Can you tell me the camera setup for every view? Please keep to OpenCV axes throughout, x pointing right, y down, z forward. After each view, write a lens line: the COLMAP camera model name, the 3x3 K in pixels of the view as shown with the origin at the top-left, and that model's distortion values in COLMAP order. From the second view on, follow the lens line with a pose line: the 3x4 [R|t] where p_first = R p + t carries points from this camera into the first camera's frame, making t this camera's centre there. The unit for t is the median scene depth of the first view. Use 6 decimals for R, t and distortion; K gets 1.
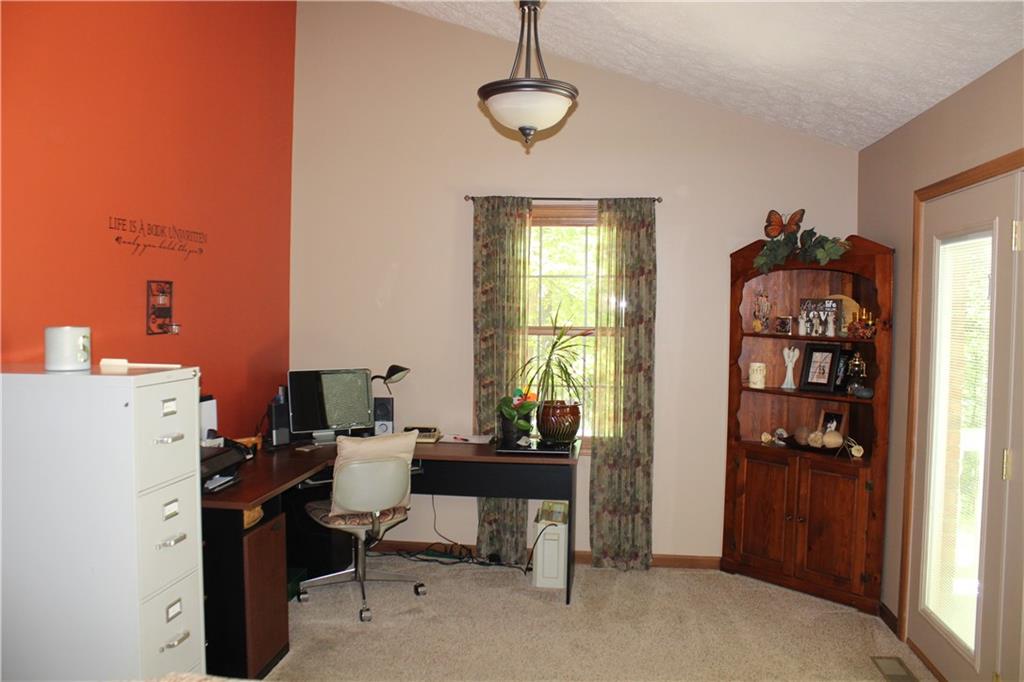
lens RADIAL K [[844.4, 0, 512.0], [0, 844.4, 341.0], [0, 0, 1]] dist [-0.207121, 0.230324]
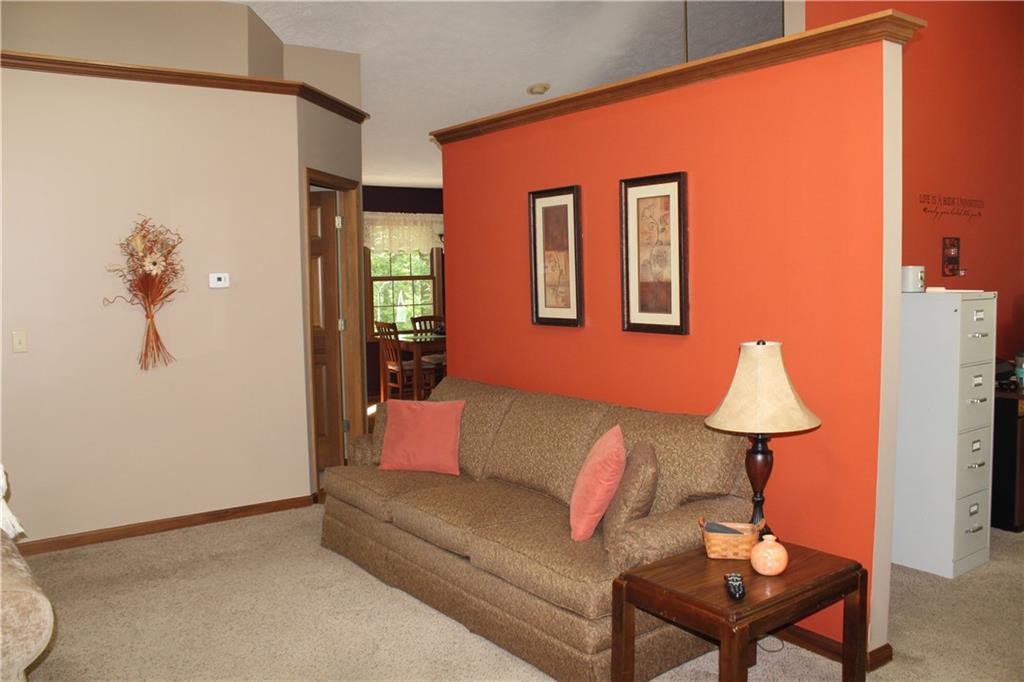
lens RADIAL K [[844.4, 0, 512.0], [0, 844.4, 341.0], [0, 0, 1]] dist [-0.207121, 0.230324]
pose [[0.682022, 0.035501, -0.730469, 0.071846], [-0.006034, 0.999060, 0.042920, 0.048612], [0.731307, -0.024865, 0.681595, -0.499038]]
